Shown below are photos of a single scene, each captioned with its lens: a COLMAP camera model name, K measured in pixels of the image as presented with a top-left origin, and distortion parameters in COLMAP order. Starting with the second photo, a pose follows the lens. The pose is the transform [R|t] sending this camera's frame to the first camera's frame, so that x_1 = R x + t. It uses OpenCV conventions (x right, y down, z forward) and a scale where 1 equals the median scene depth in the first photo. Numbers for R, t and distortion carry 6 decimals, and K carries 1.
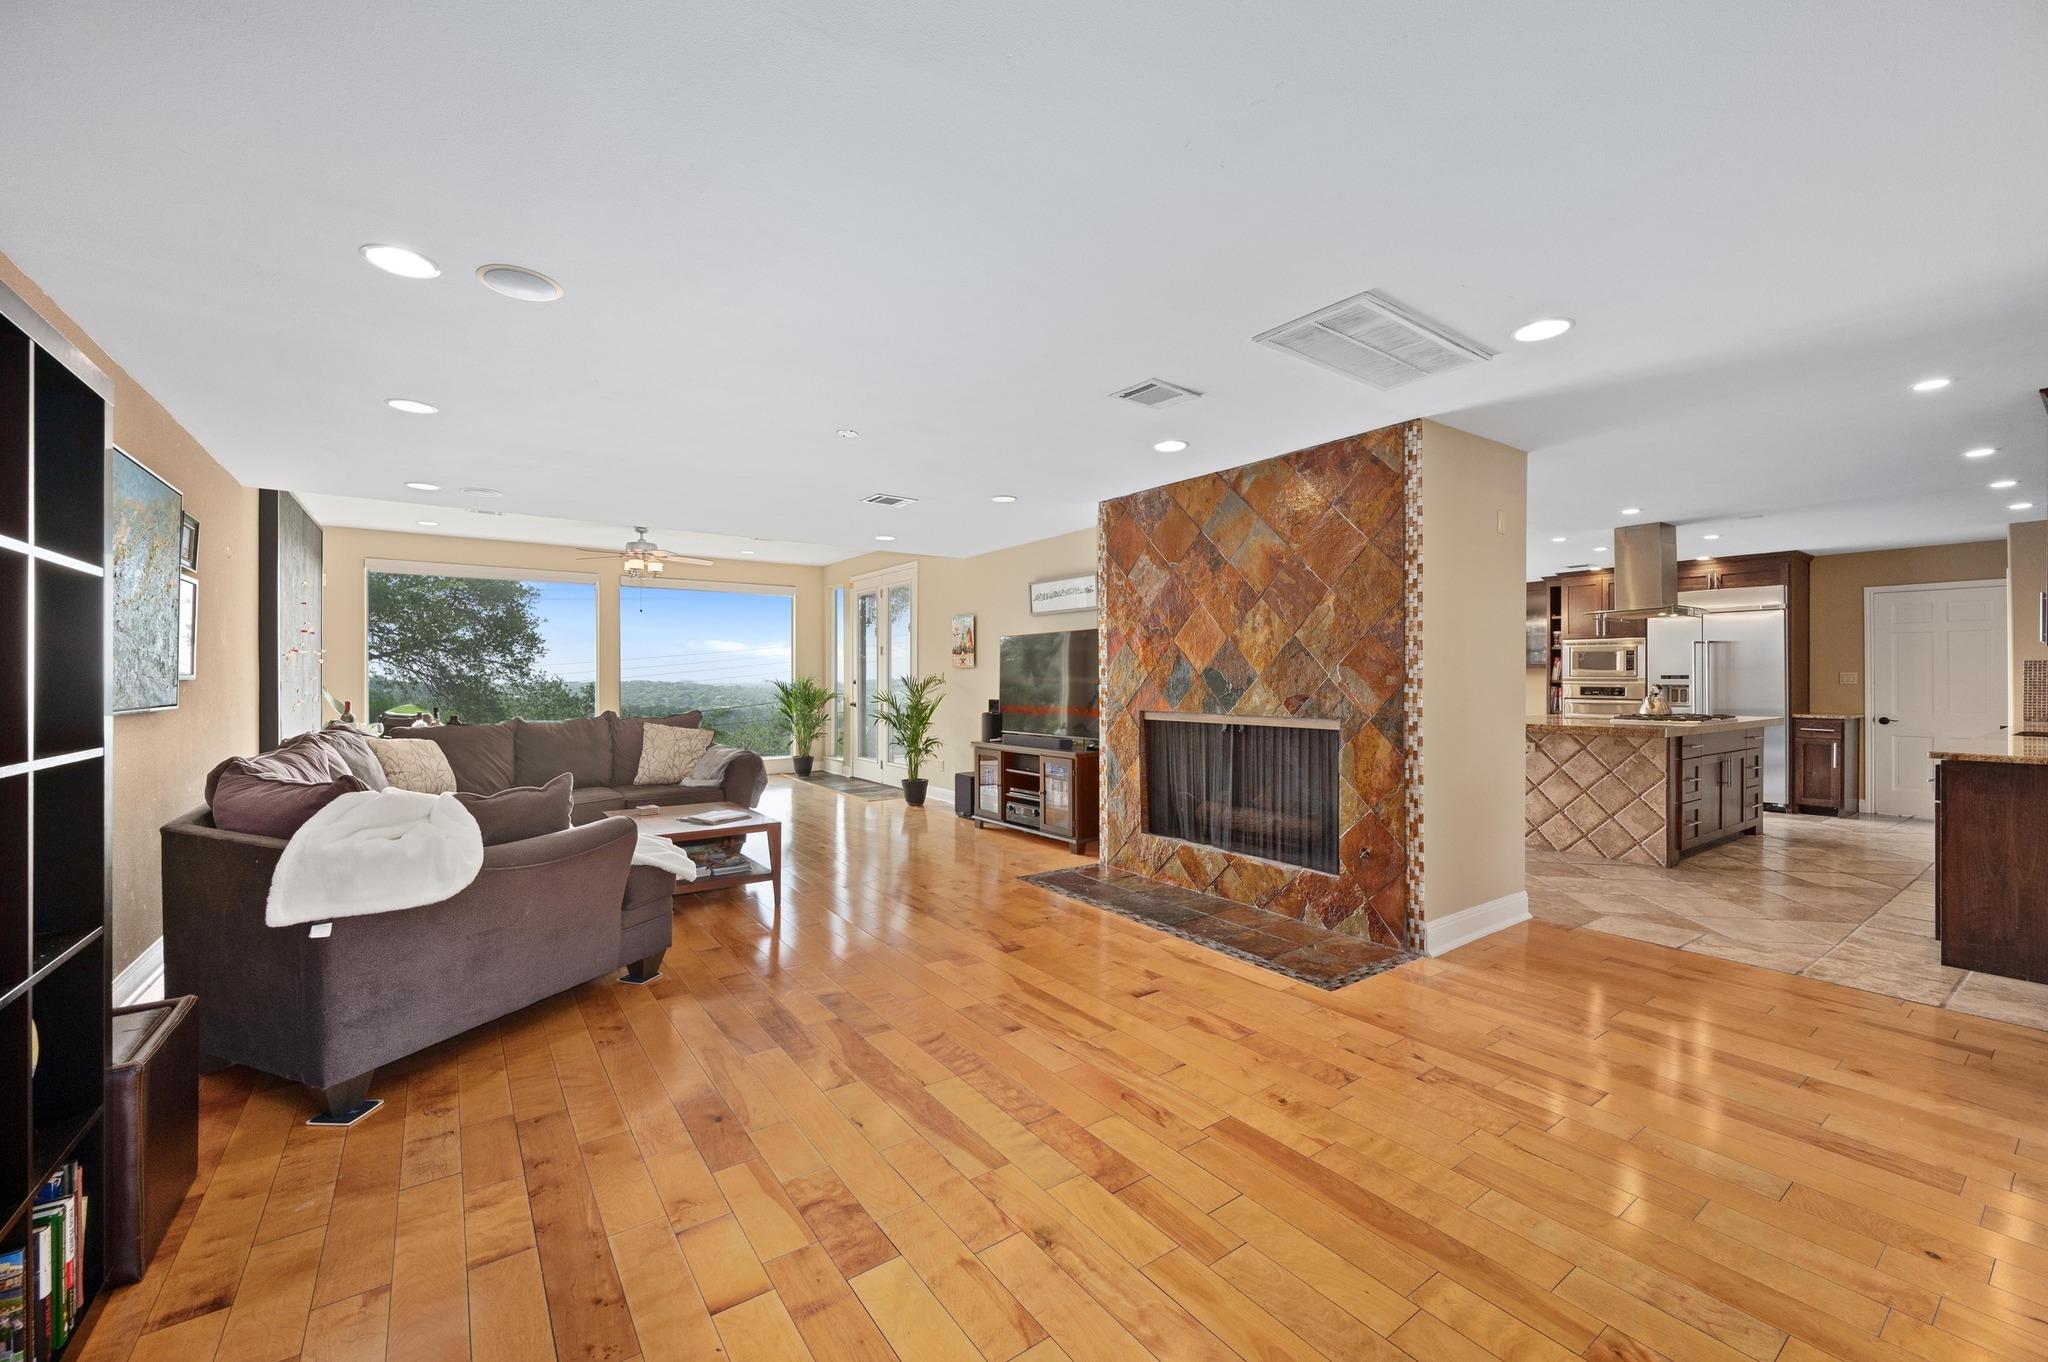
lens RADIAL K [[809.5, 0, 1026.9], [0, 809.5, 679.3], [0, 0, 1]] dist [-0.009092, 0.000013]
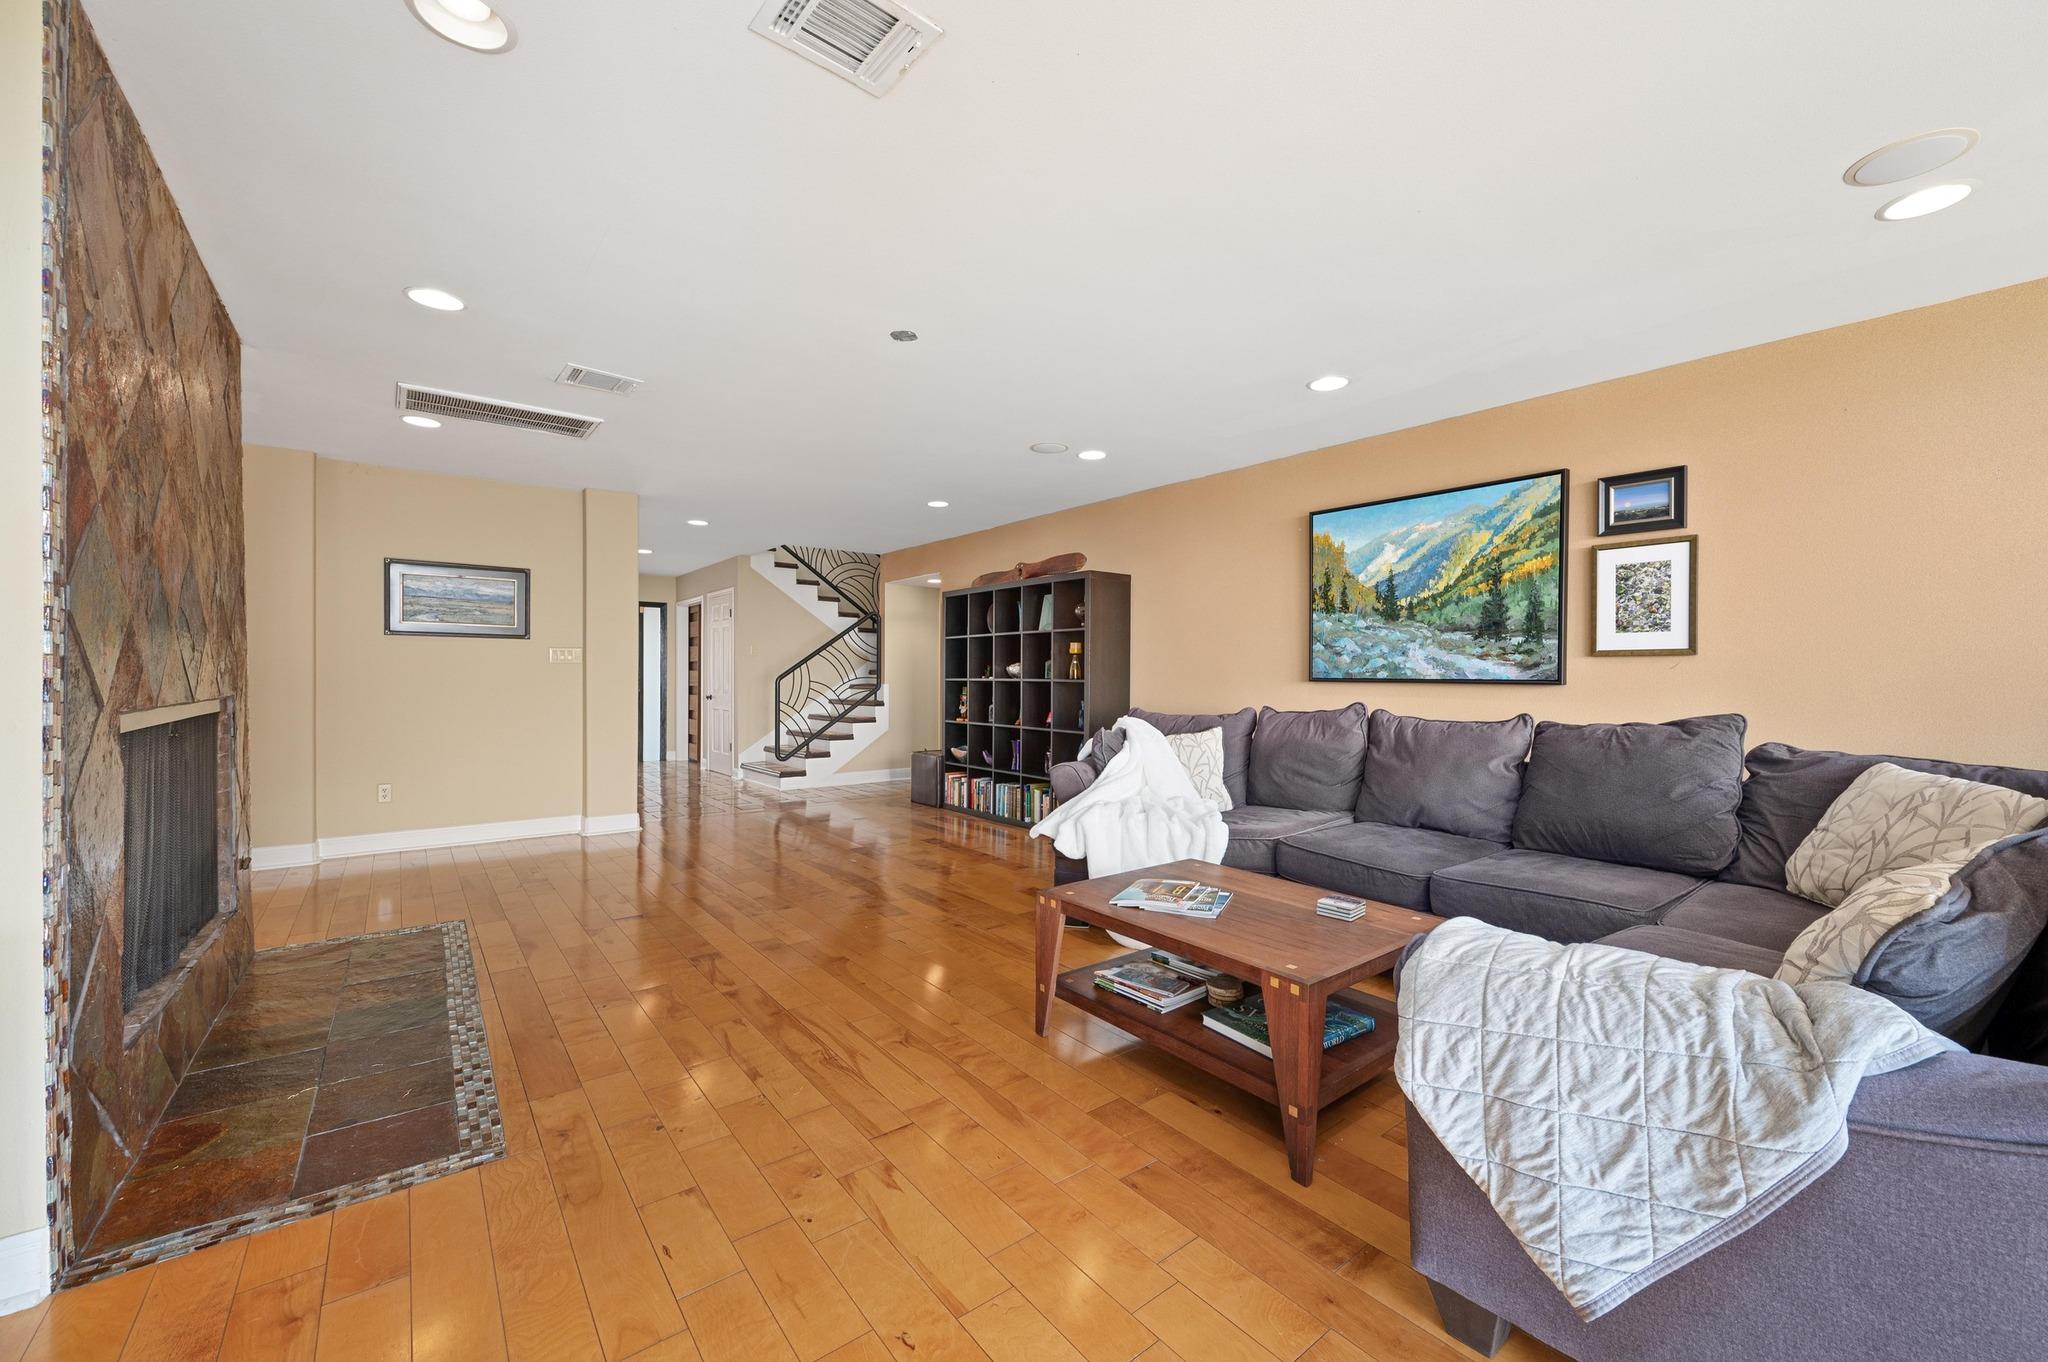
lens RADIAL K [[809.5, 0, 1021.1], [0, 809.5, 676.7], [0, 0, 1]] dist [-0.009092, 0.000013]
pose [[-0.999456, -0.004079, -0.032742, -0.326332], [-0.004151, 0.999989, 0.002141, 0.030055], [0.032733, 0.002275, -0.999462, 1.875189]]
